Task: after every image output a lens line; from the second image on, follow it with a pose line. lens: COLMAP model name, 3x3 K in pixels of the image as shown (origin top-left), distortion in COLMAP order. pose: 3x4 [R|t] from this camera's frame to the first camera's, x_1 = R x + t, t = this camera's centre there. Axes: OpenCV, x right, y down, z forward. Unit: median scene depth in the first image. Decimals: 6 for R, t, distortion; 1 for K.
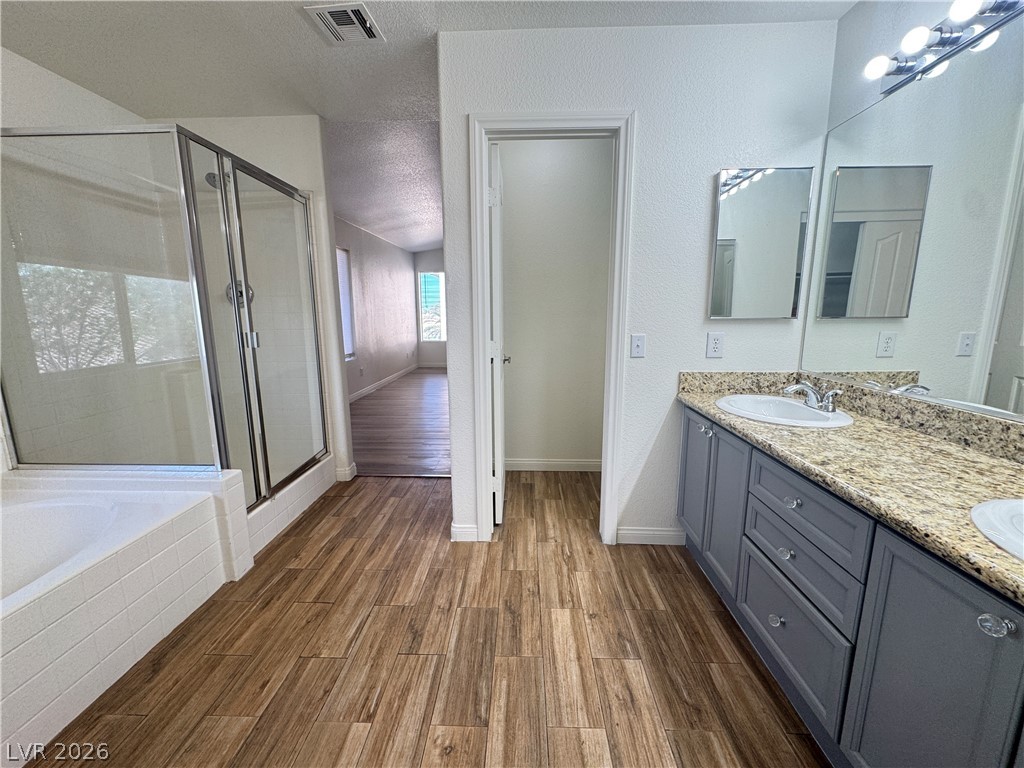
lens RADIAL K [[409.6, 0, 513.3], [0, 409.6, 383.0], [0, 0, 1]] dist [-0.004442, 0.000754]
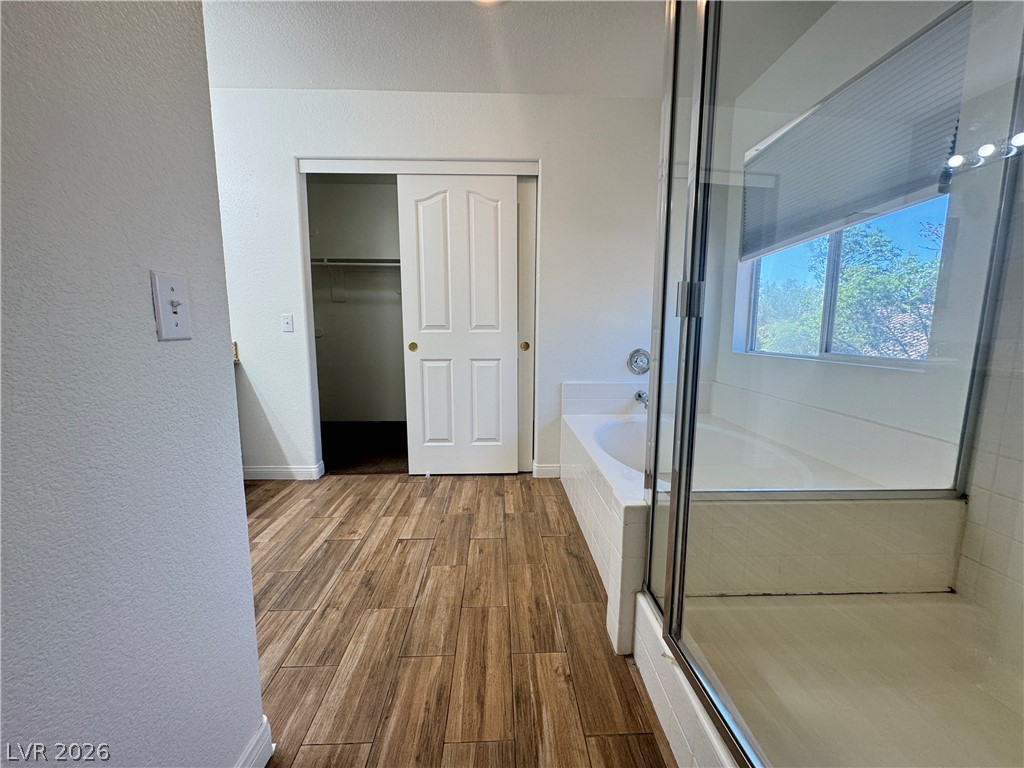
lens RADIAL K [[409.6, 0, 513.3], [0, 409.6, 383.0], [0, 0, 1]] dist [-0.004442, 0.000754]
pose [[-0.997933, 0.007992, -0.063766, -0.524185], [-0.011804, 0.952559, 0.304124, -0.188182], [0.063172, 0.304248, -0.950496, 1.779260]]
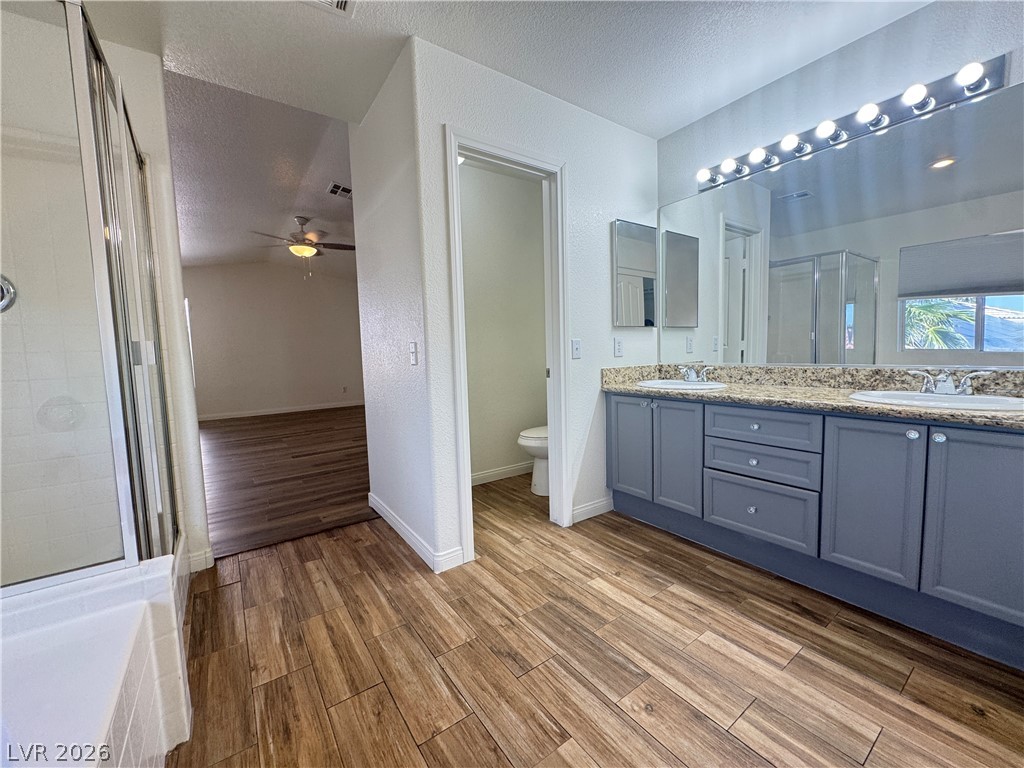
lens RADIAL K [[409.6, 0, 513.3], [0, 409.6, 383.0], [0, 0, 1]] dist [-0.004442, 0.000754]
pose [[0.795868, -0.069216, 0.601501, -0.704224], [0.130440, 0.989717, -0.058702, 0.067501], [-0.591253, 0.125179, 0.796712, 0.191379]]
